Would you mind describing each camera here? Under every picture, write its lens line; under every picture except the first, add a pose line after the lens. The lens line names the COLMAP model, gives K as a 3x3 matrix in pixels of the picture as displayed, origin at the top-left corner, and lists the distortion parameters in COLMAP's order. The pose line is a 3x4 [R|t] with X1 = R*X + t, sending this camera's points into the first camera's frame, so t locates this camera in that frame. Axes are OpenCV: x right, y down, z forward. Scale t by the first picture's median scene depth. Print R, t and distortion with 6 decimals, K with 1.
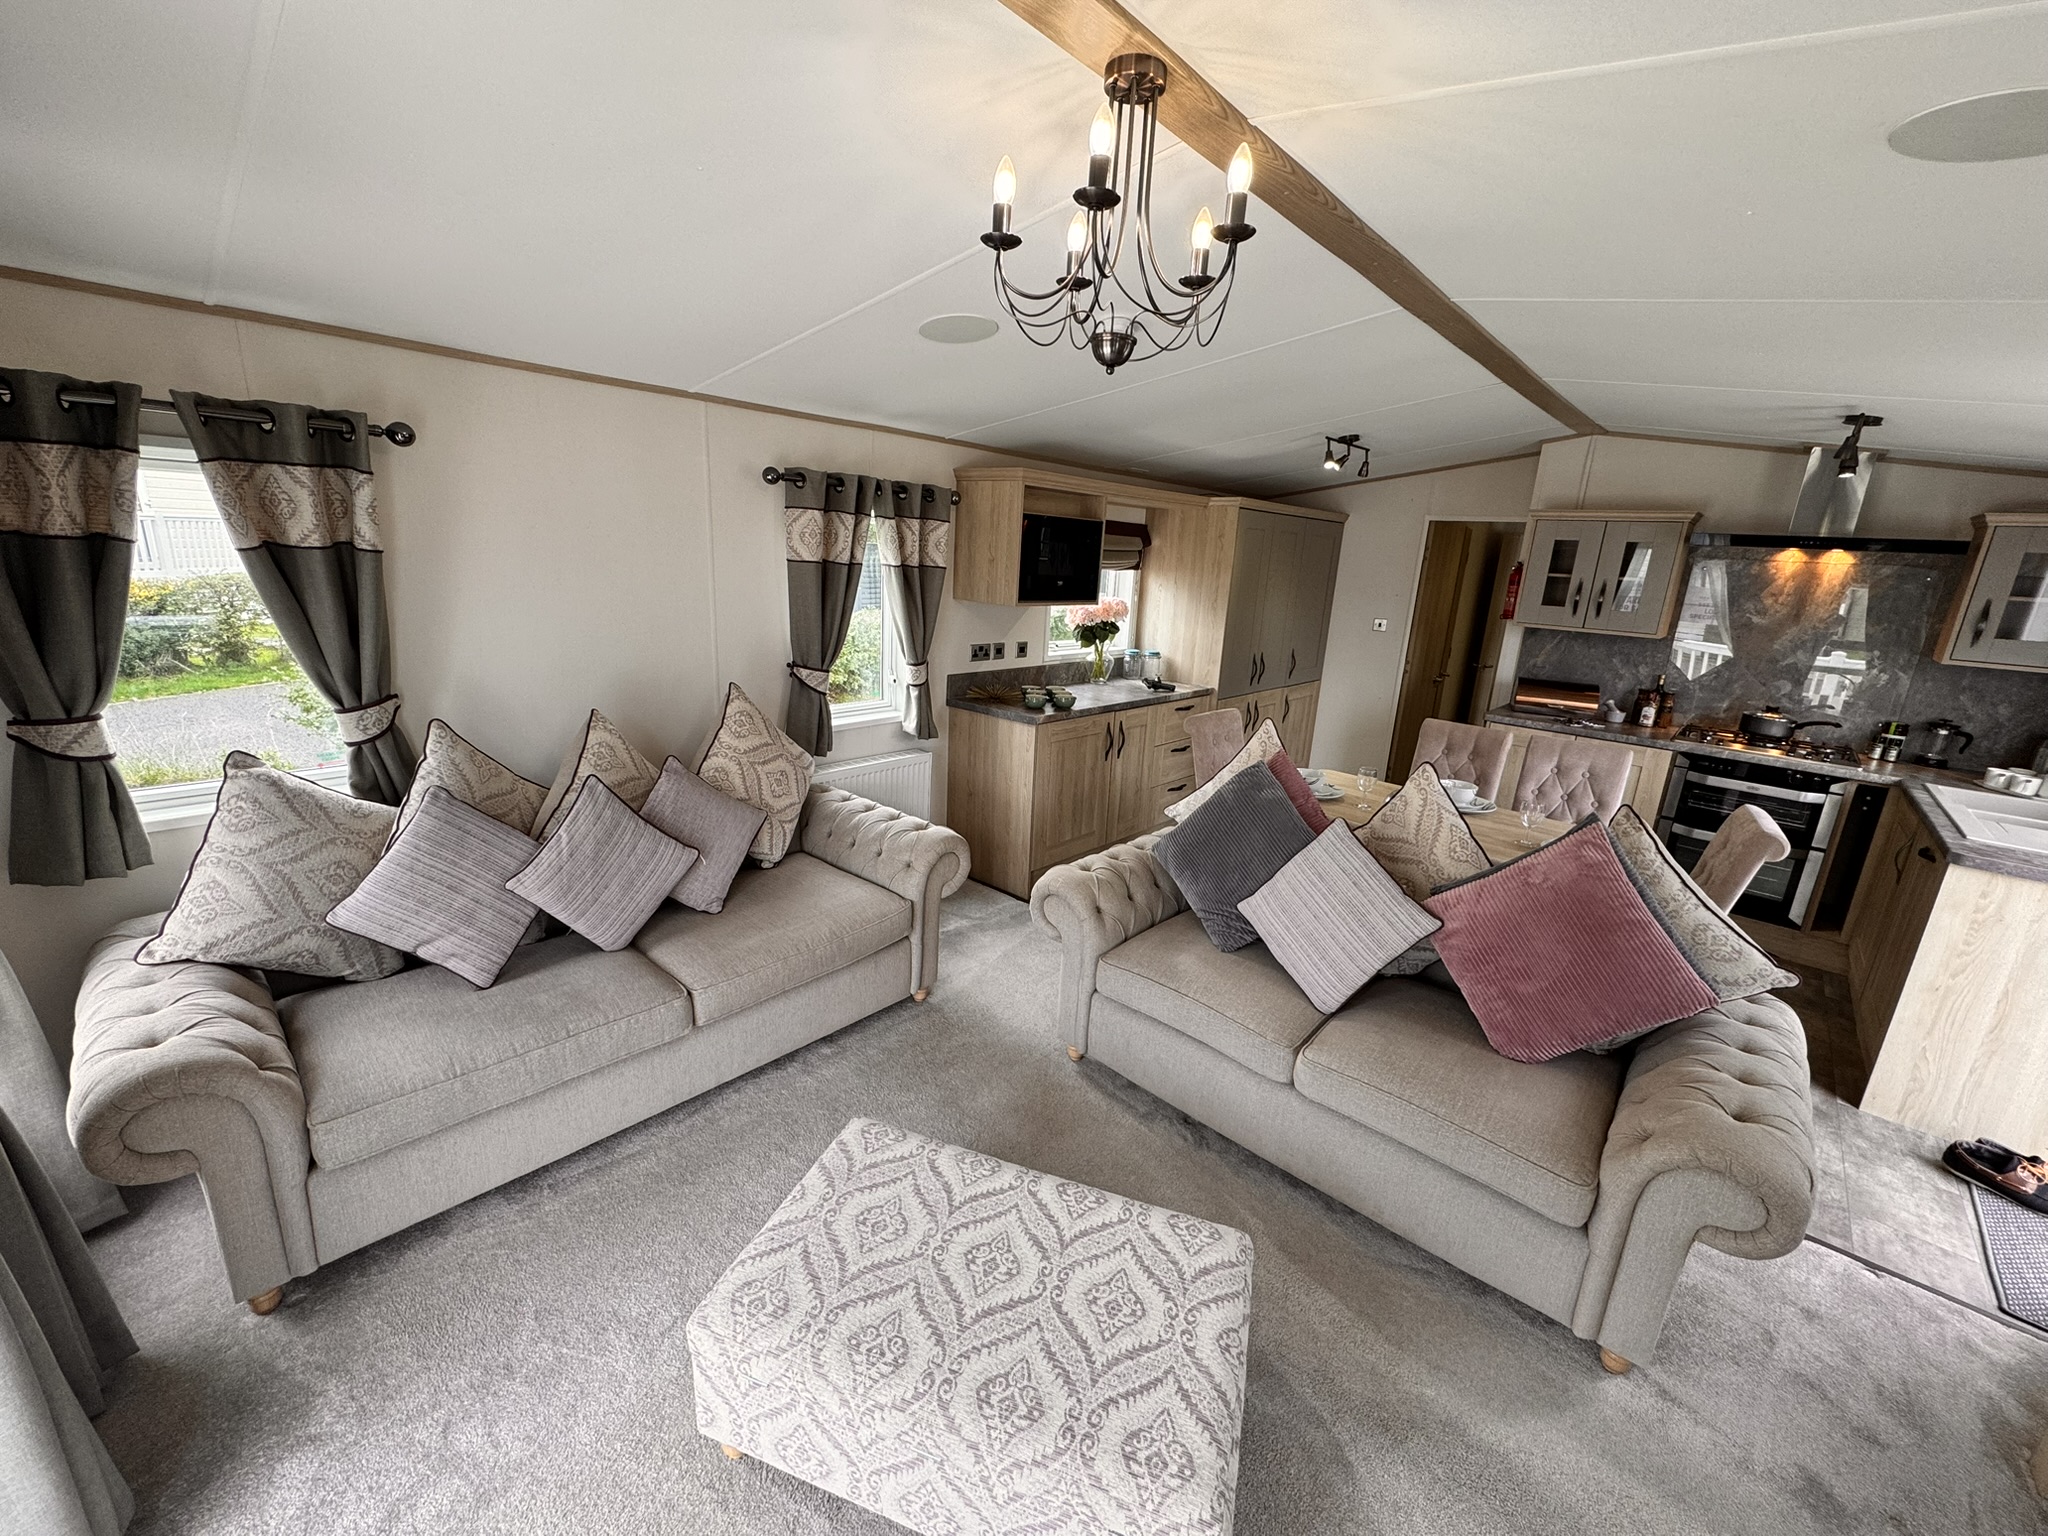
lens RADIAL K [[814.5, 0, 1022.3], [0, 814.5, 765.1], [0, 0, 1]] dist [-0.002551, 0.000428]
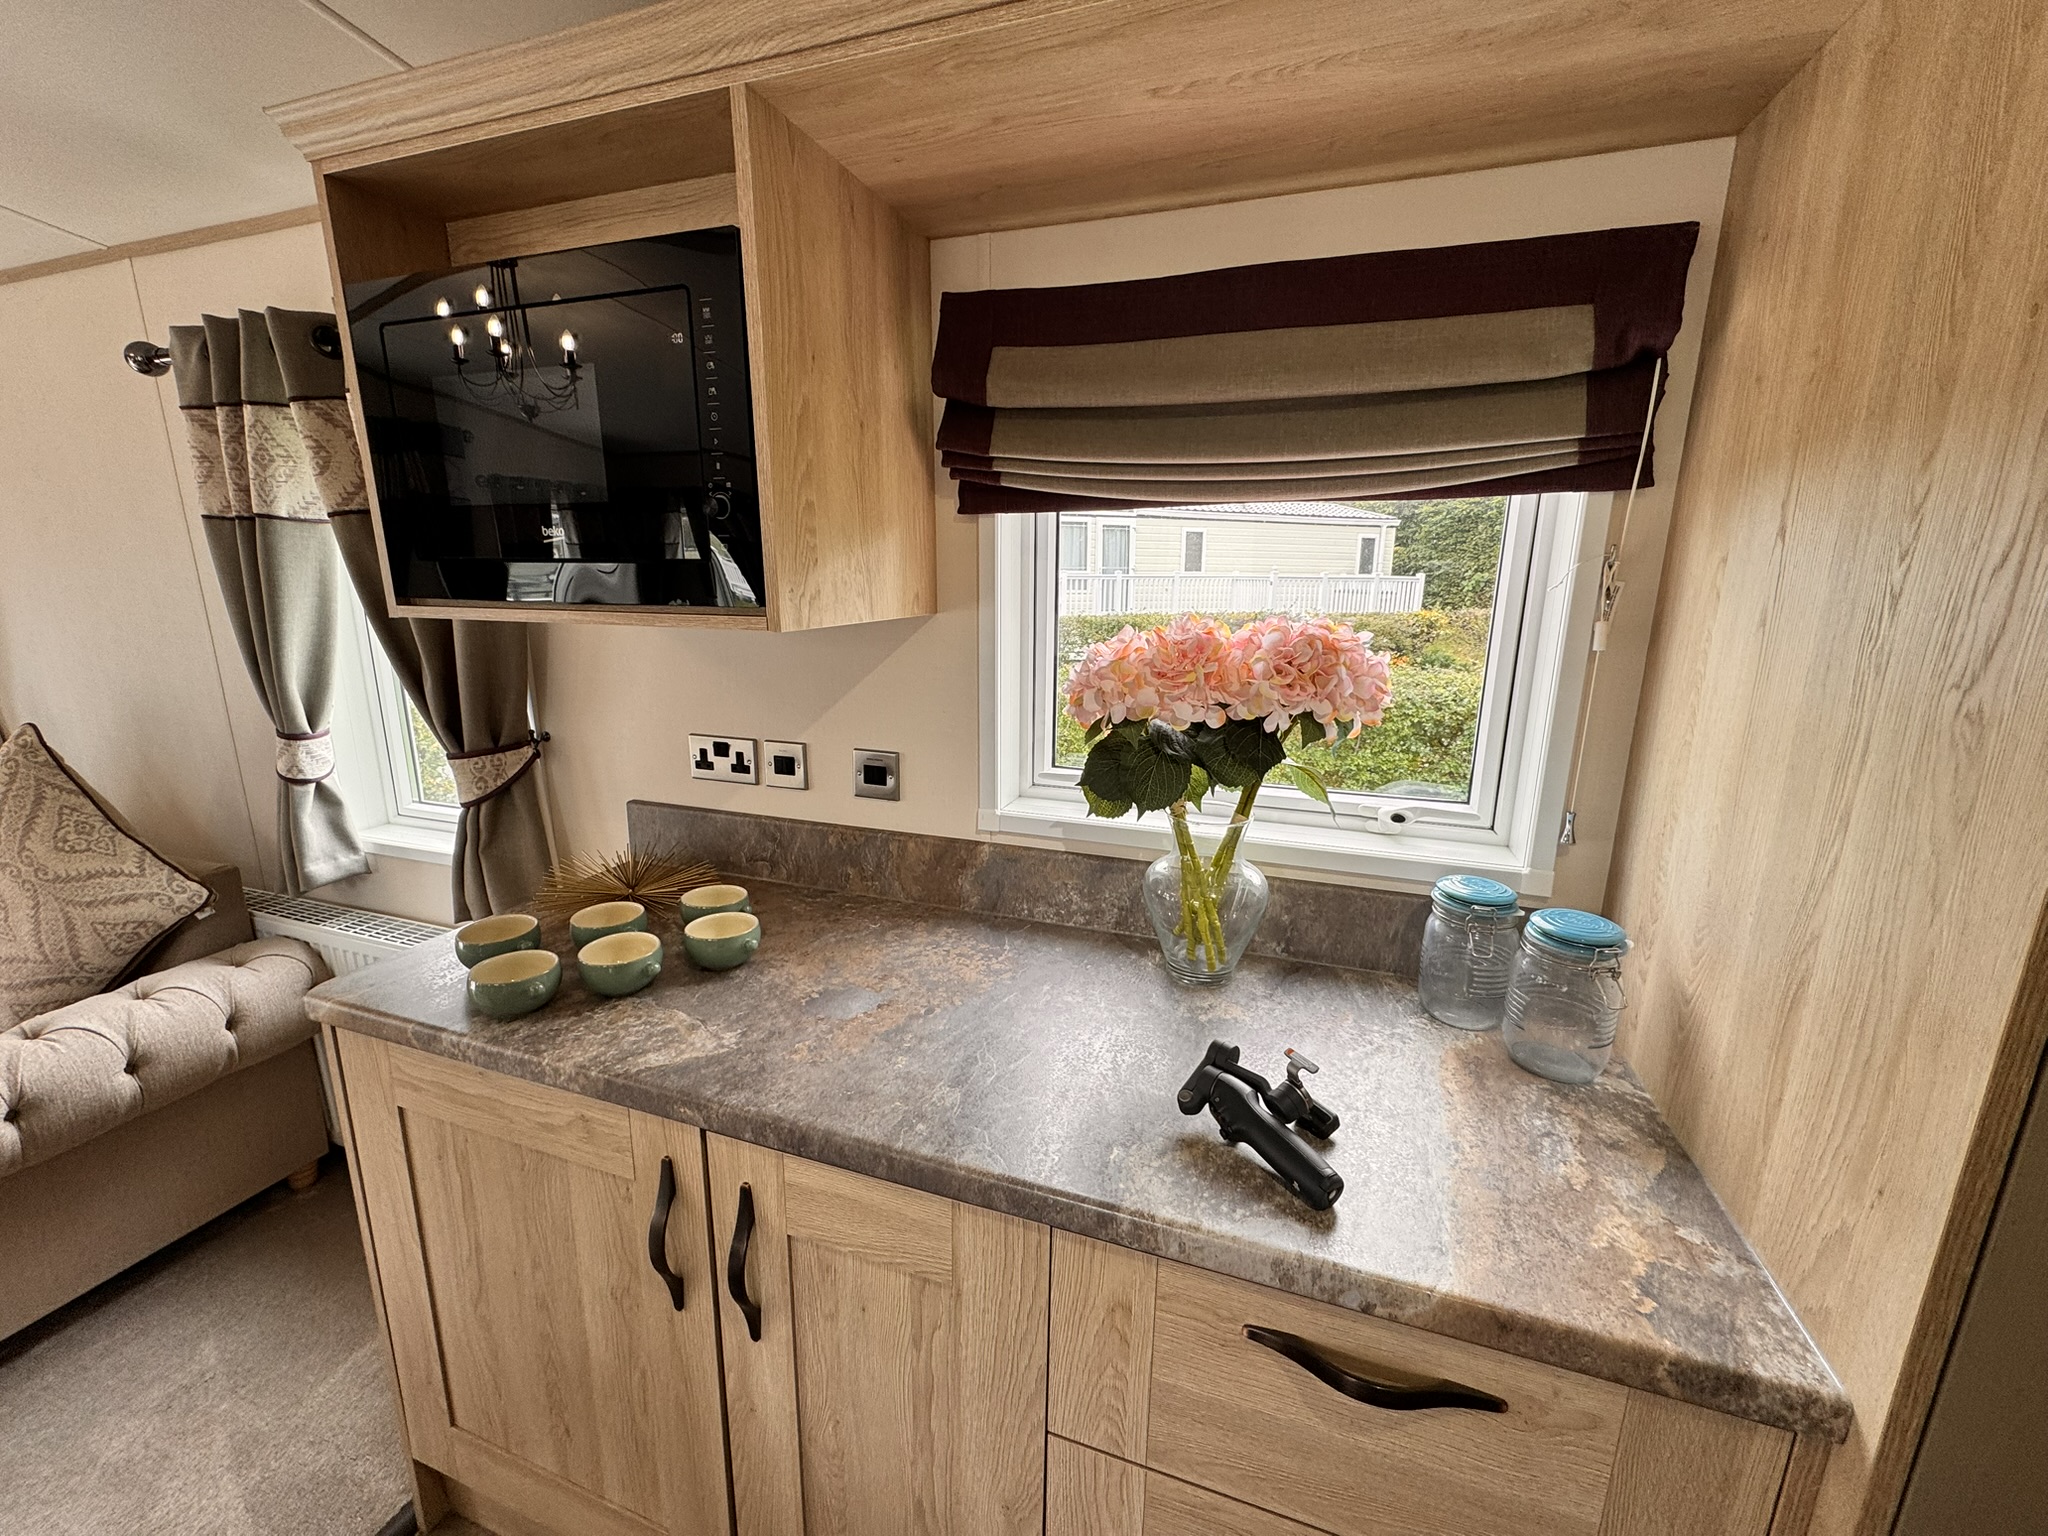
lens RADIAL K [[814.5, 0, 1022.3], [0, 814.5, 765.1], [0, 0, 1]] dist [-0.002551, 0.000428]
pose [[0.398371, 0.155893, -0.903879, 0.304476], [-0.220512, 0.972826, 0.070597, -0.179706], [0.890323, 0.171193, 0.421922, 0.914464]]
